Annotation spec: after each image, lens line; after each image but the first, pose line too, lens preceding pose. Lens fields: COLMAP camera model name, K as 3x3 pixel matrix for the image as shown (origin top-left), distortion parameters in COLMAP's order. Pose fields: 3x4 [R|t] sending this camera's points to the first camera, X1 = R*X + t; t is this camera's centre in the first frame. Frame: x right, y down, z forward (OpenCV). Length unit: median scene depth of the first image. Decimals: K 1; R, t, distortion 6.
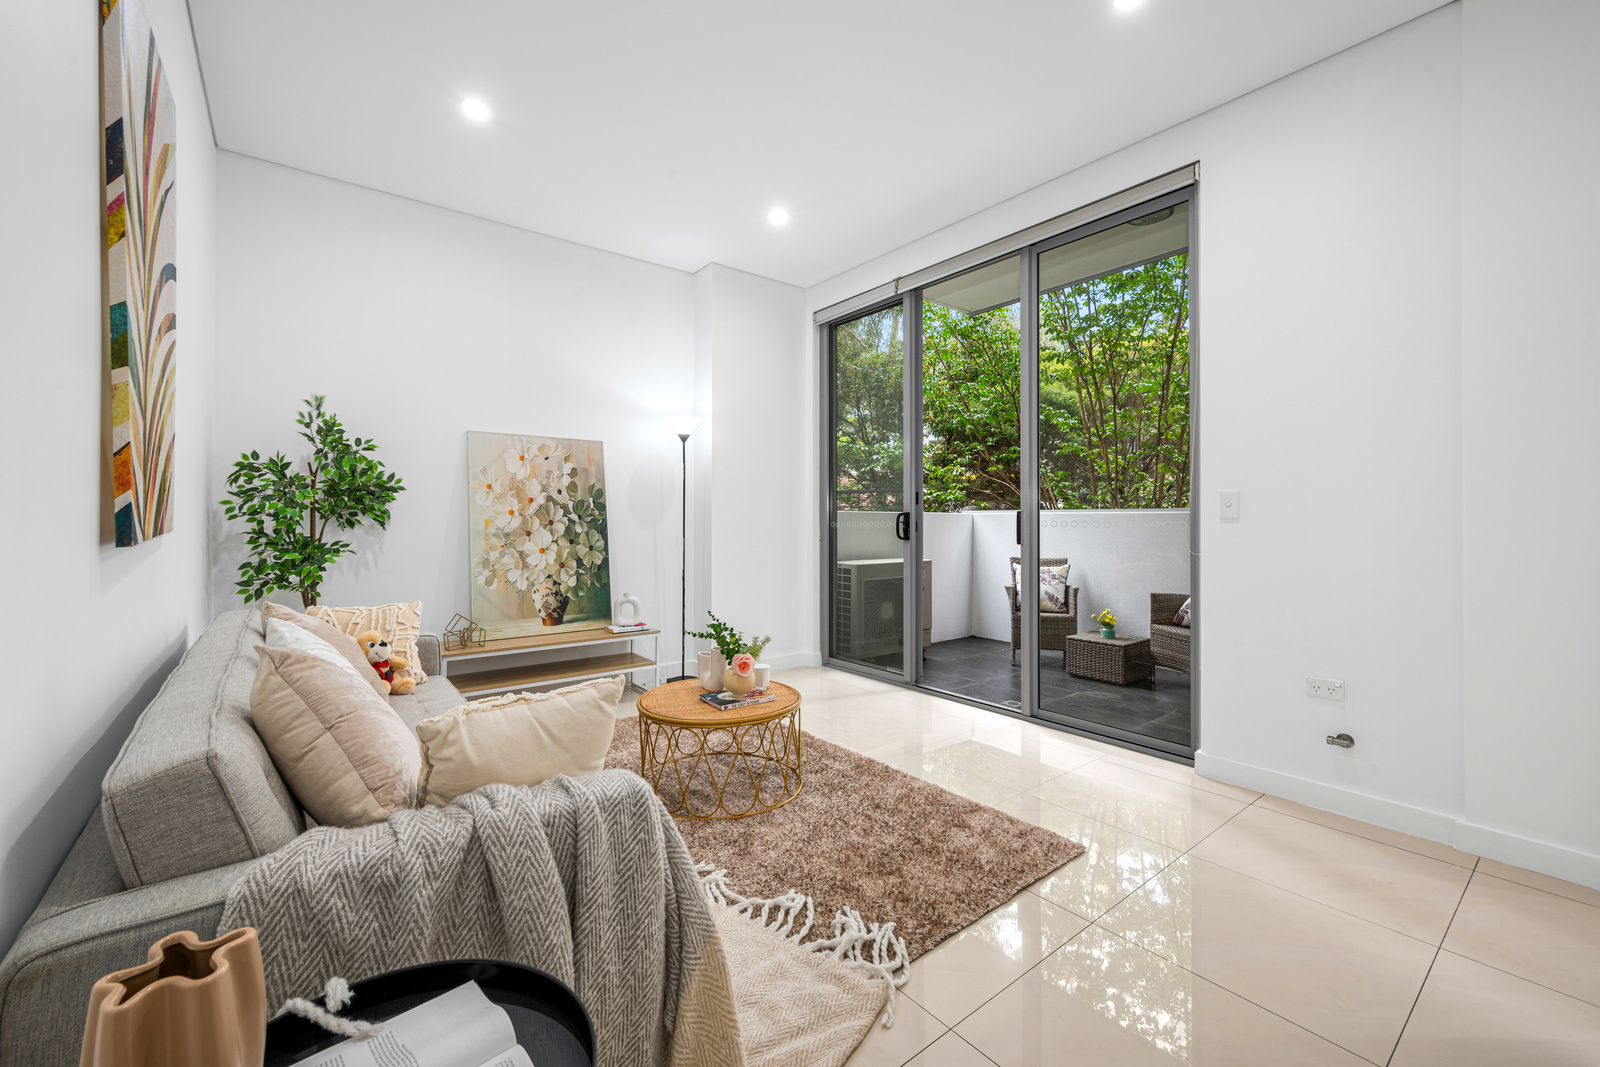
lens RADIAL K [[637.5, 0, 814.5], [0, 637.5, 526.0], [0, 0, 1]] dist [0.001373, 0.000022]
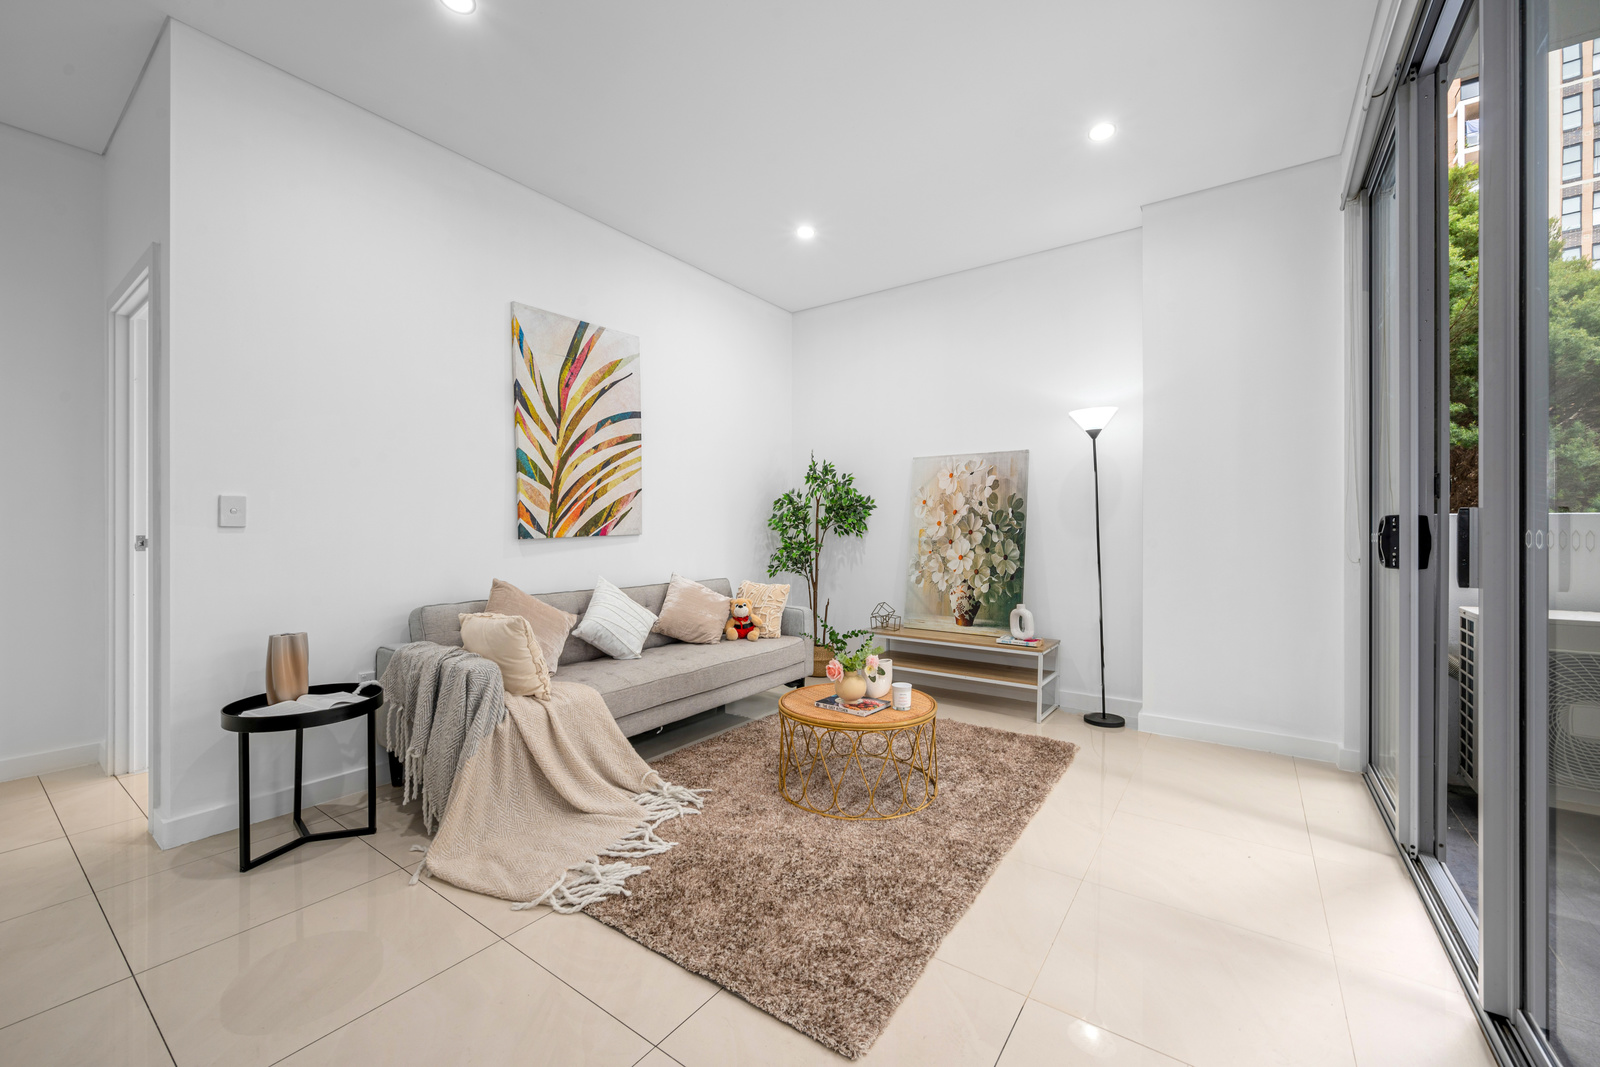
lens RADIAL K [[637.5, 0, 812.5], [0, 637.5, 531.7], [0, 0, 1]] dist [0.001373, 0.000022]
pose [[0.277421, 0.002066, -0.960746, 0.564446], [-0.009489, 0.999955, -0.000590, -0.002978], [0.960702, 0.009280, 0.277428, 0.440138]]
